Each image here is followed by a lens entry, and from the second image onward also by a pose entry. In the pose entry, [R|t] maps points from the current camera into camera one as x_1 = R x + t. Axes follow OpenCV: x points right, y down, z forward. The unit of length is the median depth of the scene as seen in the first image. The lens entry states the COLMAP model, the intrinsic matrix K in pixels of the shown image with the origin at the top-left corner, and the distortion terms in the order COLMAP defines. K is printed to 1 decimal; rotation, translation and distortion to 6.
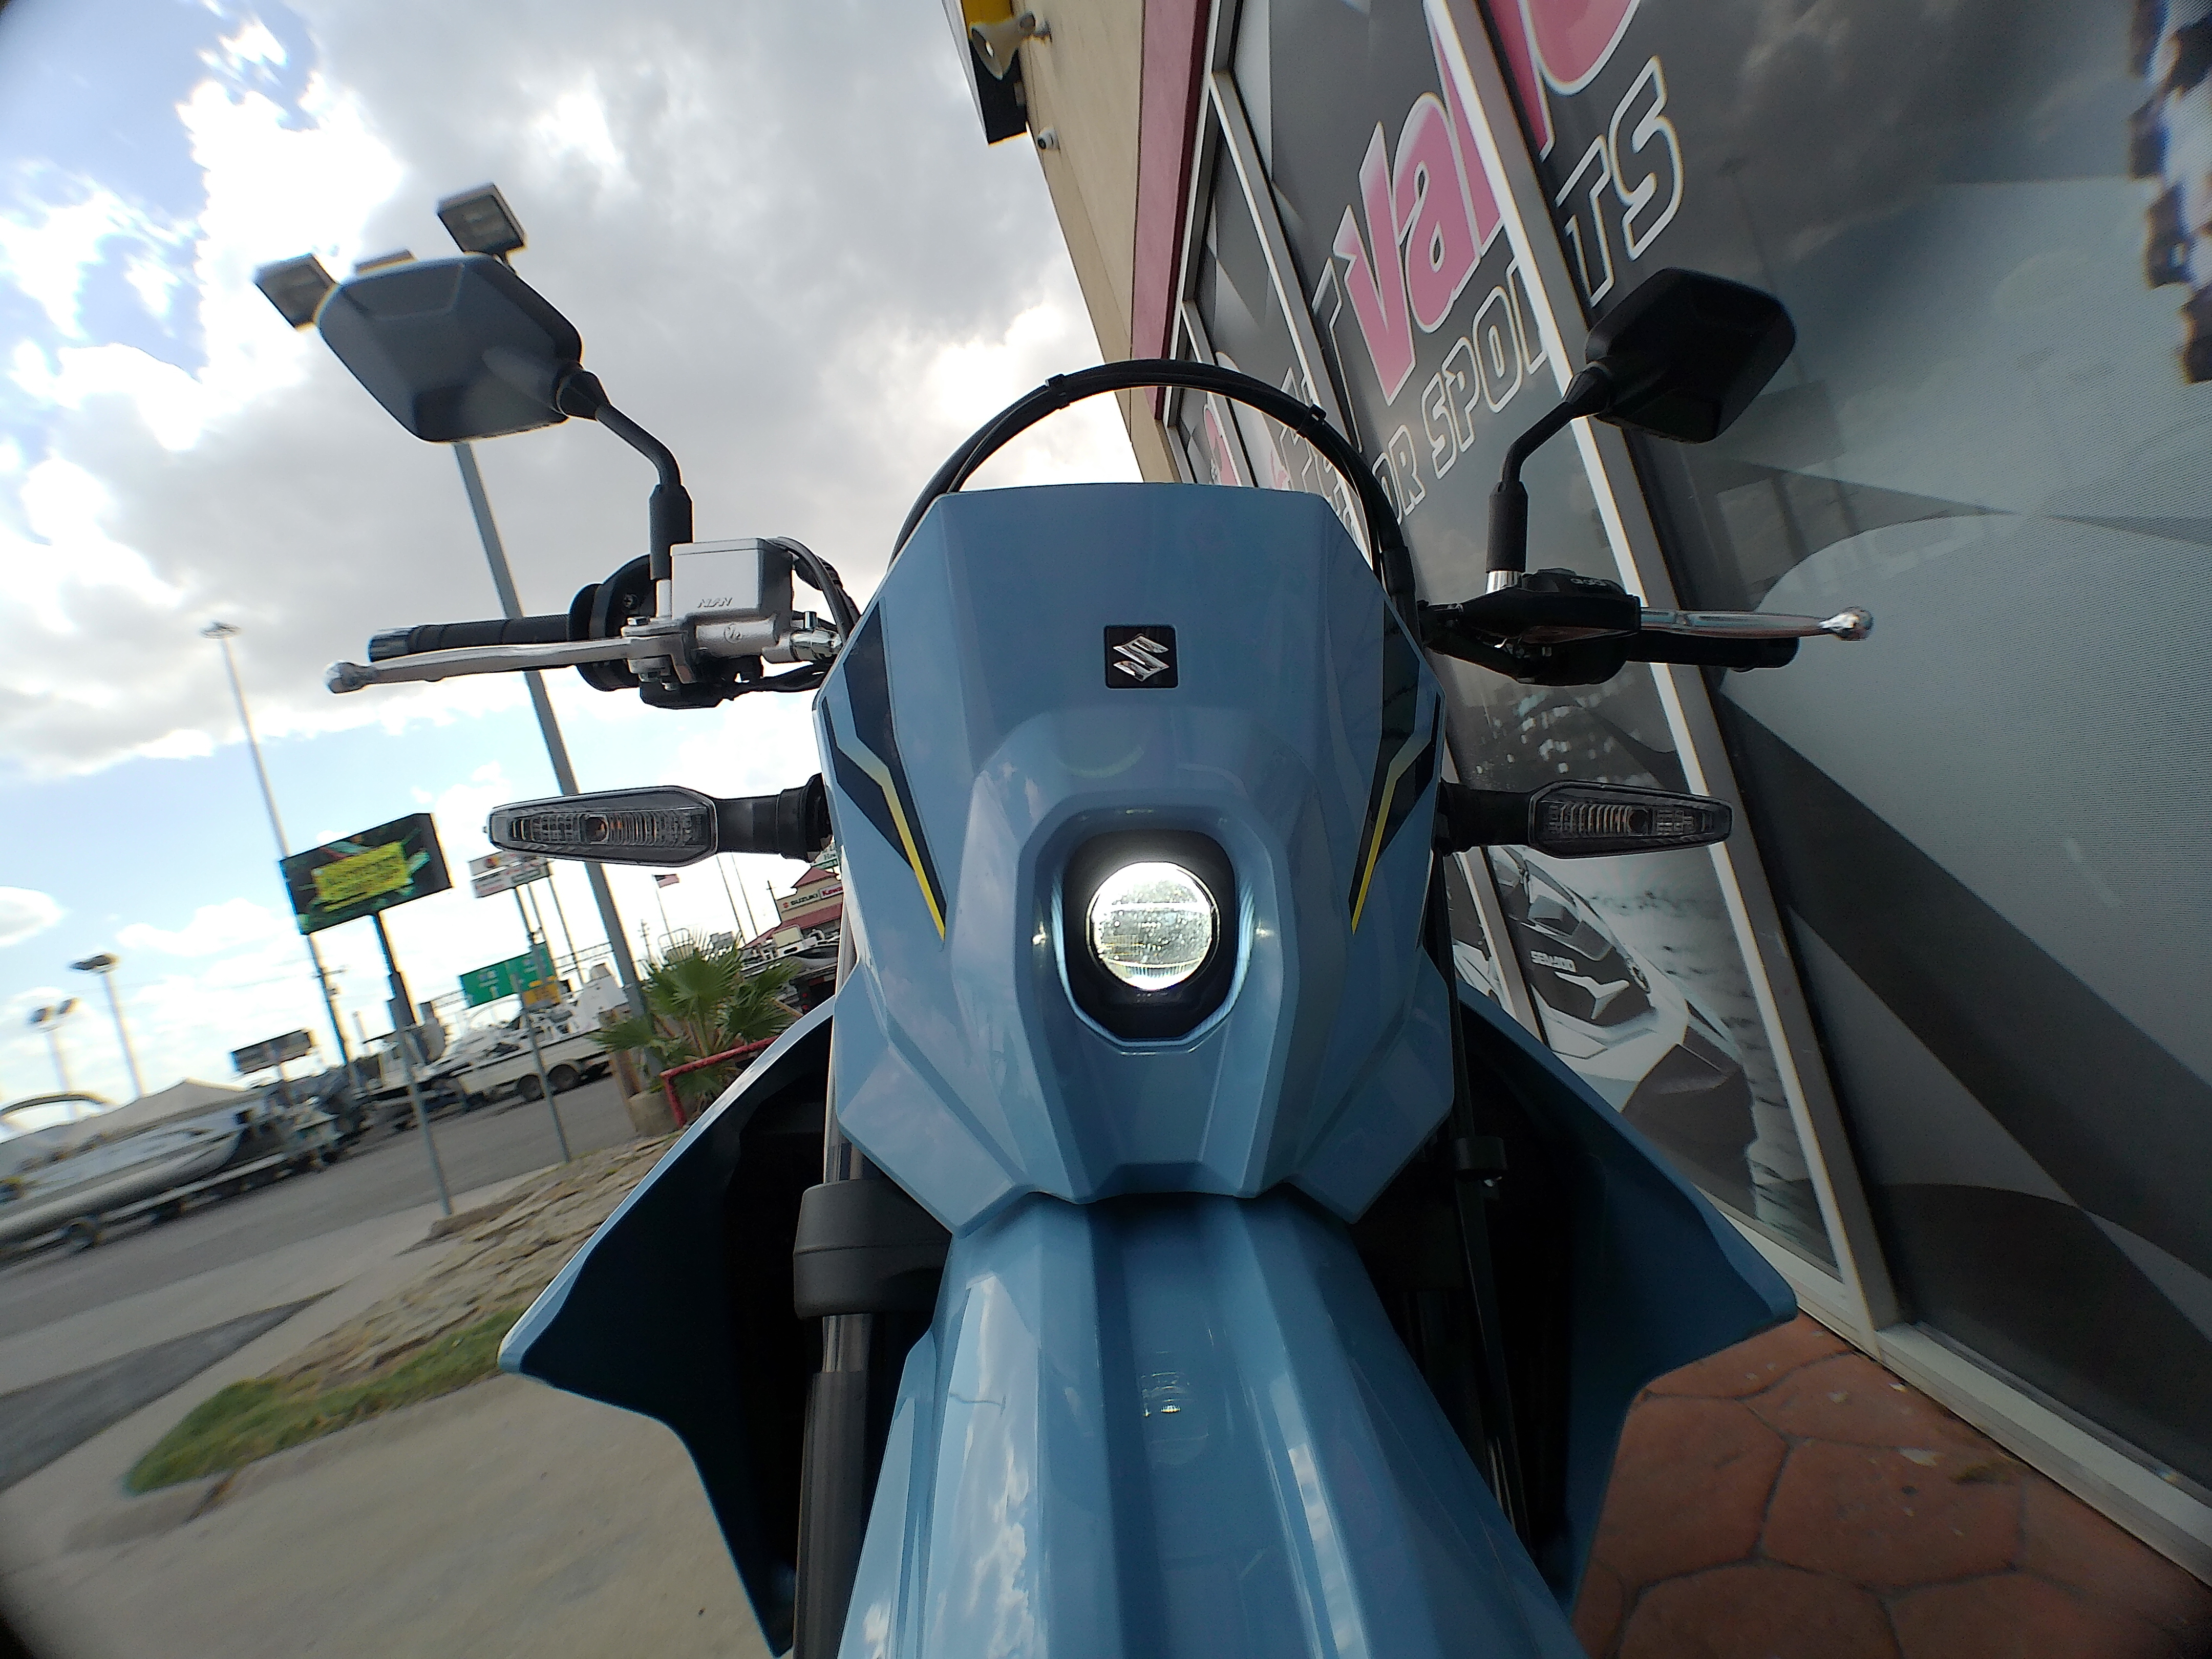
lens RADIAL K [[1211.3, 0, 1113.8], [0, 1211.3, 814.6], [0, 0, 1]] dist [-0.044215, 0.013130]
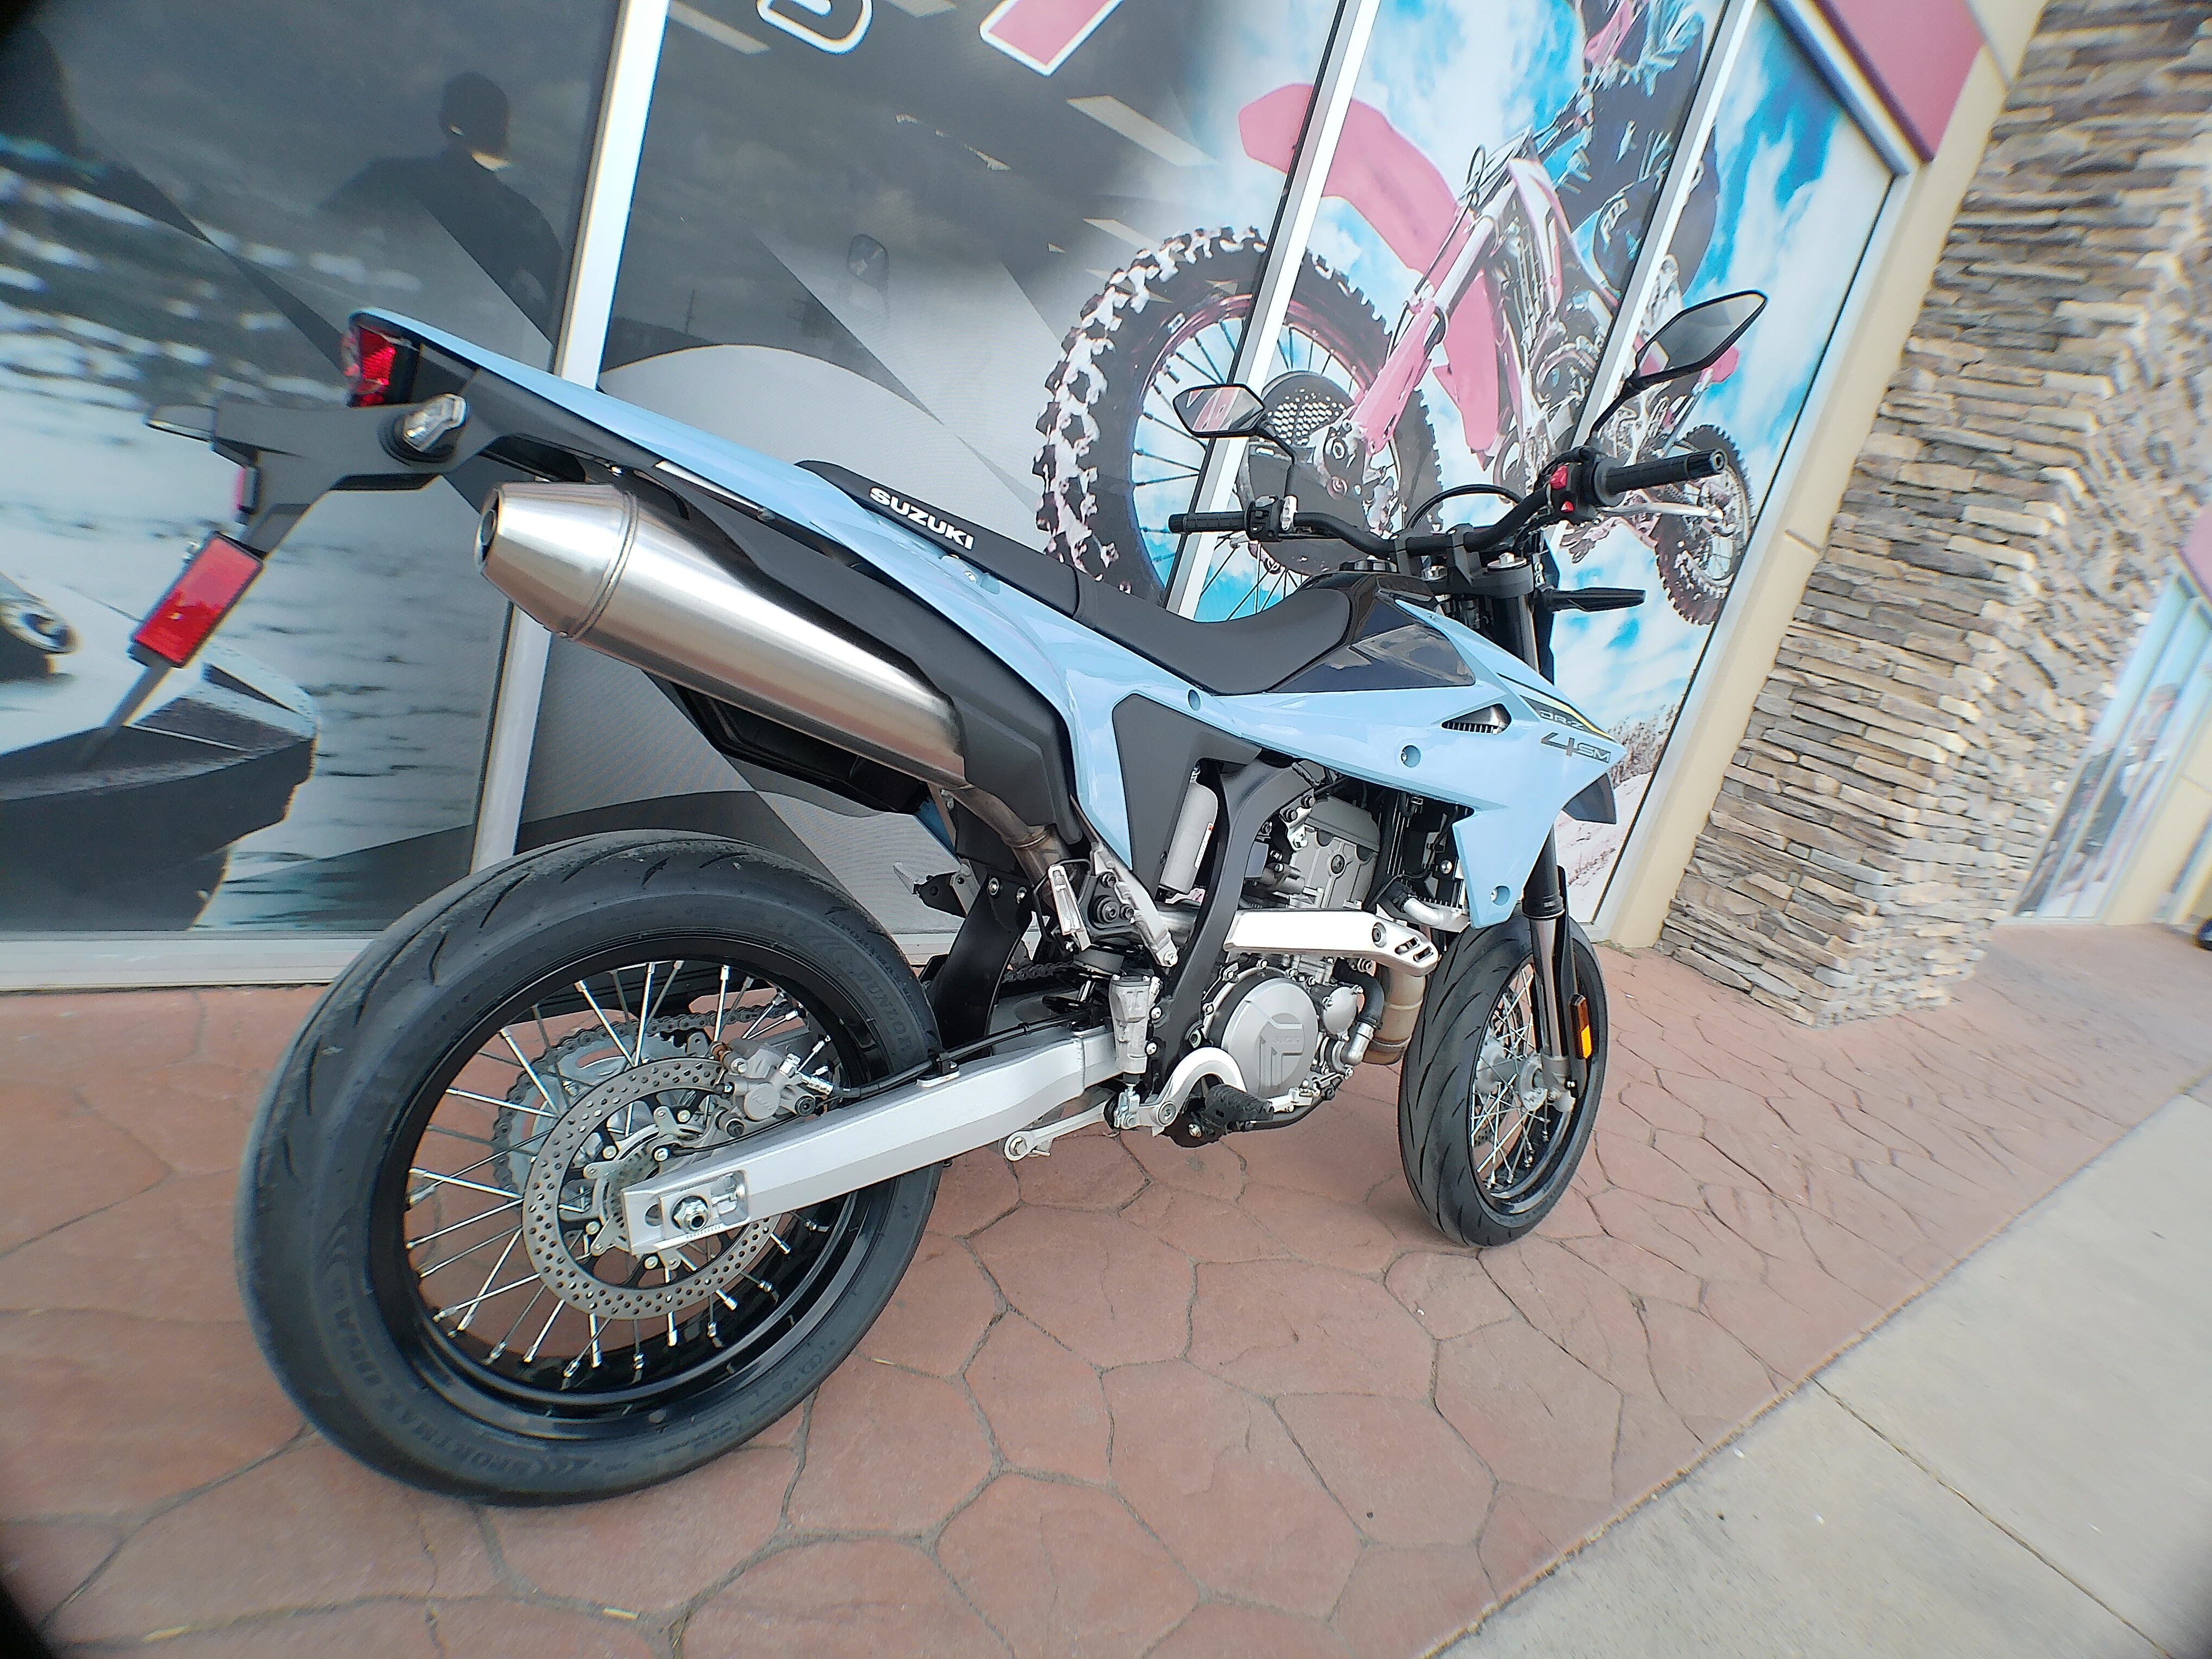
lens RADIAL K [[1211.3, 0, 1146.8], [0, 1211.3, 842.7], [0, 0, 1]] dist [-0.044215, 0.013130]
pose [[-0.678540, -0.084880, 0.729643, -0.509436], [-0.105330, 0.994280, 0.017712, 0.188160], [-0.726972, -0.064835, -0.683599, 1.050556]]
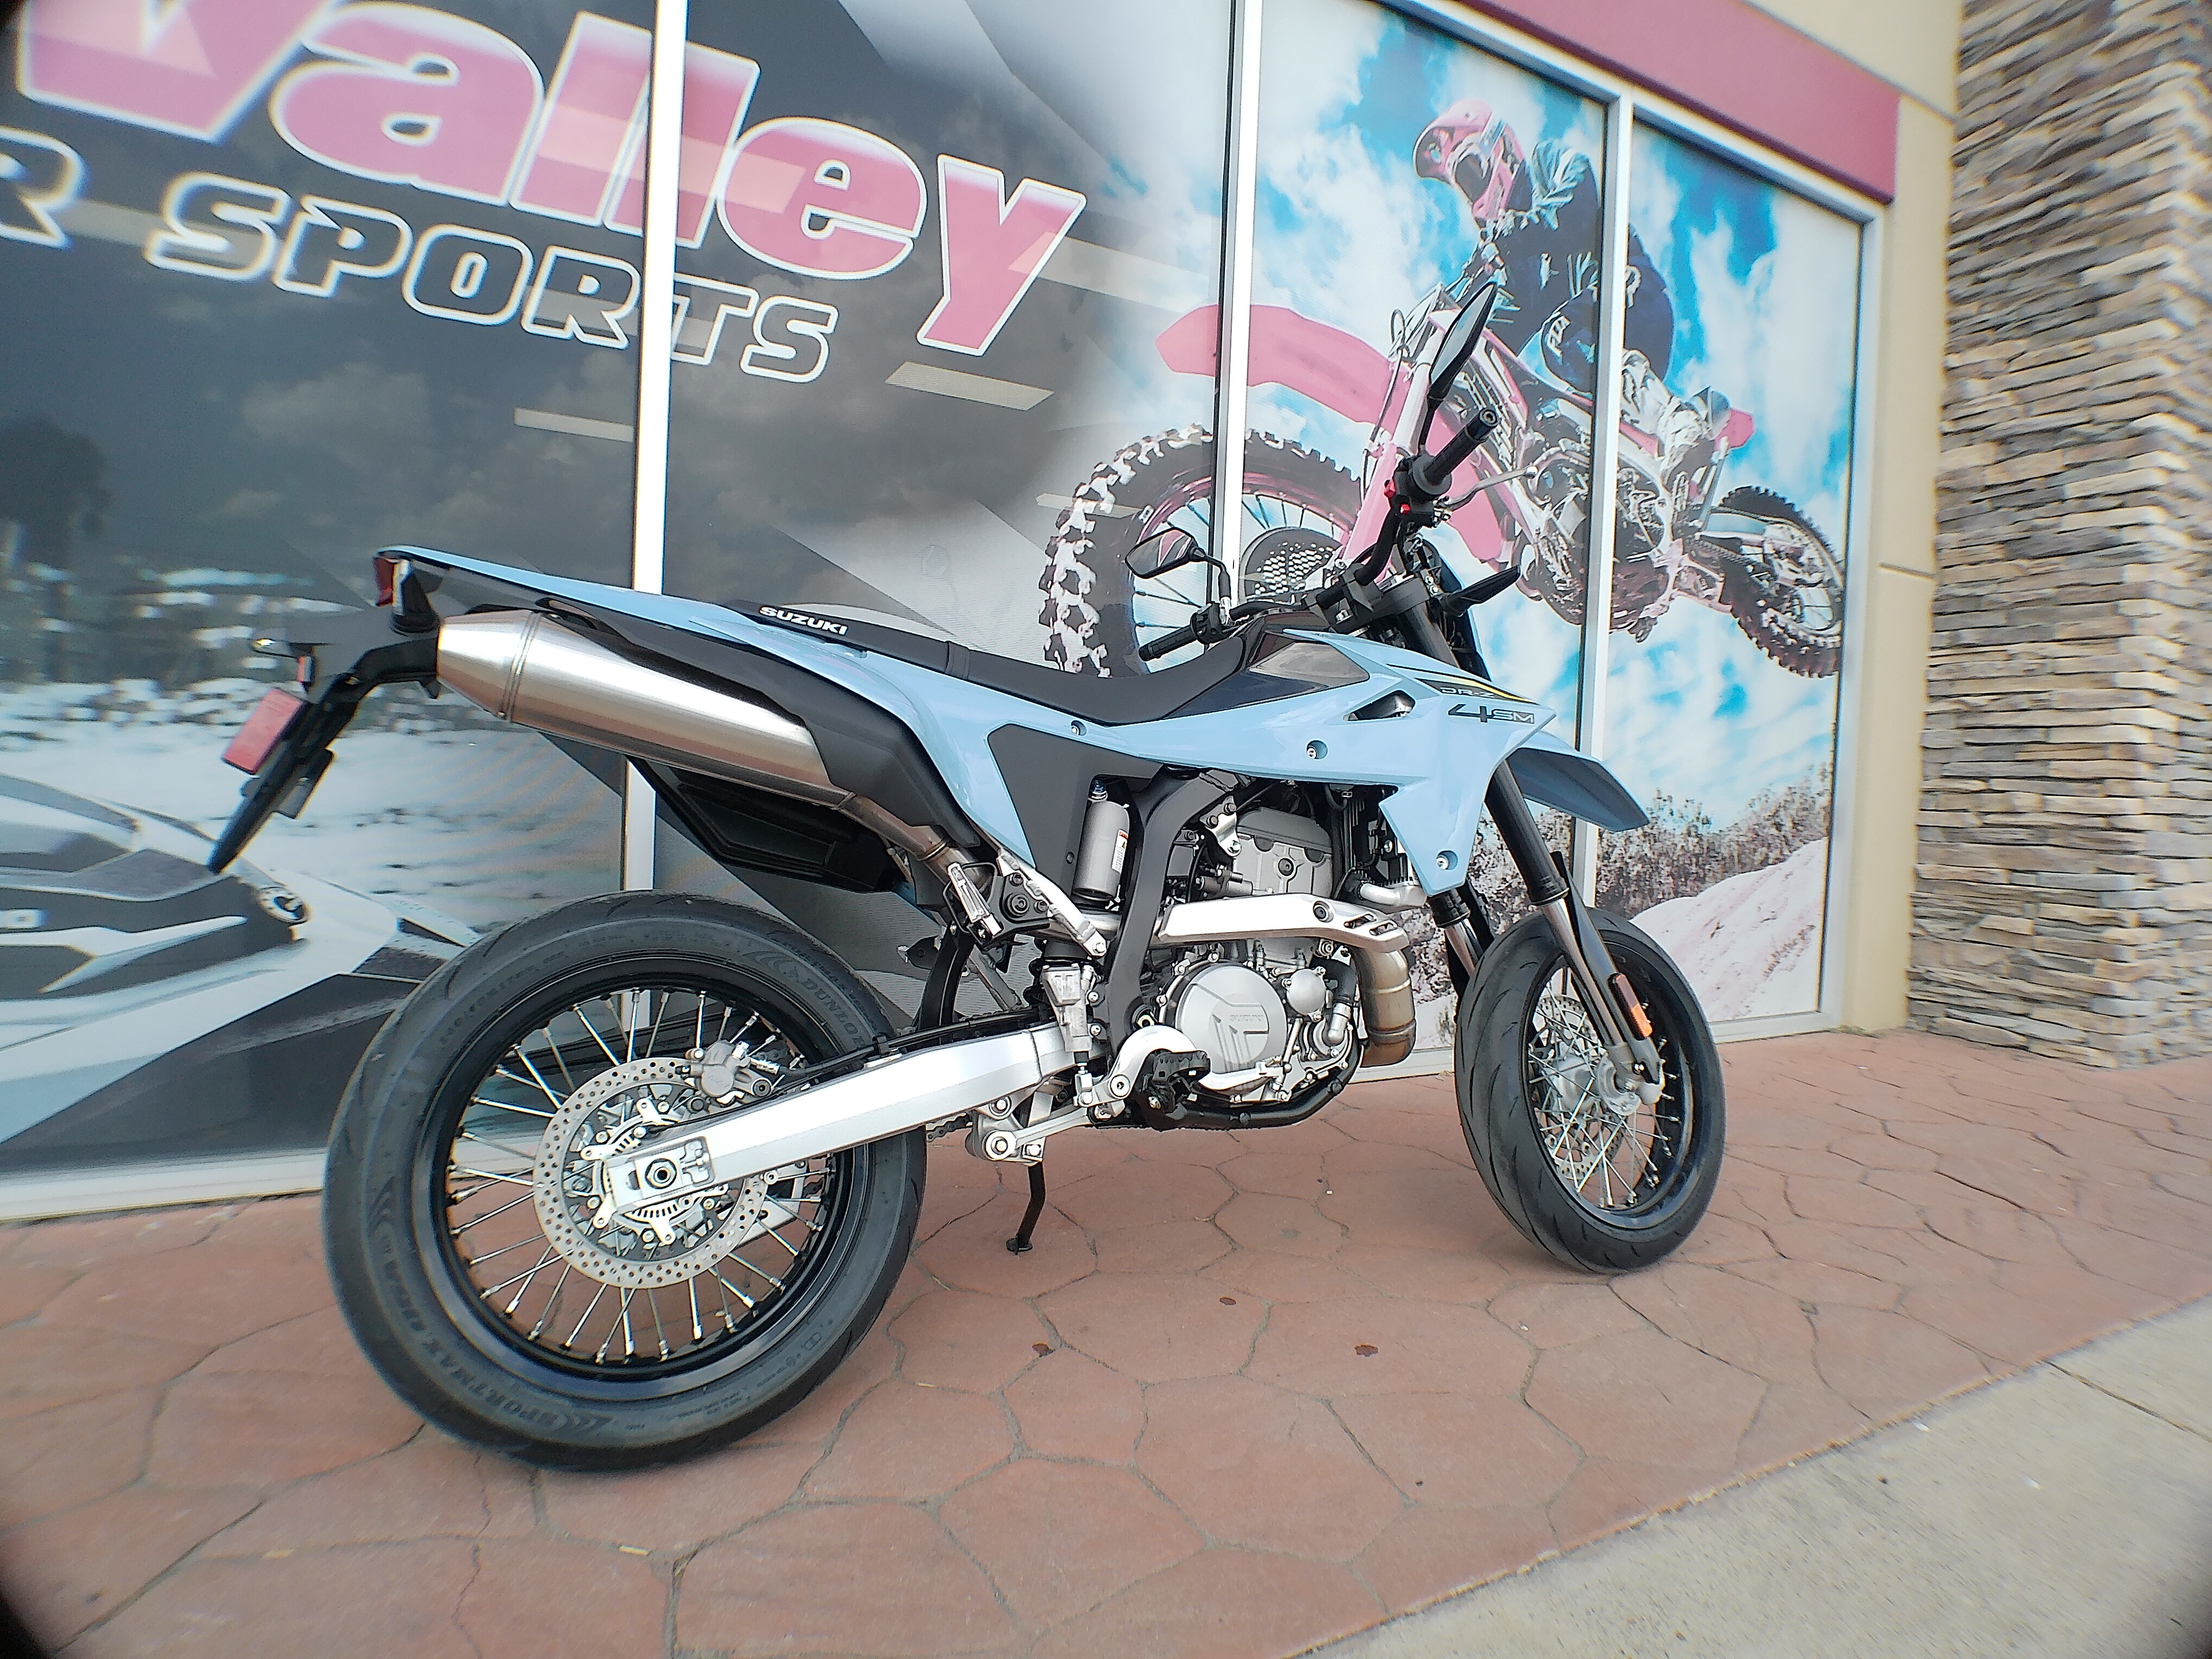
lens RADIAL K [[1211.3, 0, 1146.2], [0, 1211.3, 842.0], [0, 0, 1]] dist [-0.044215, 0.013130]
pose [[-0.477047, 0.241128, 0.845153, -0.696436], [0.085986, 0.969819, -0.228162, 0.371963], [-0.874661, -0.036173, -0.483383, 0.917720]]
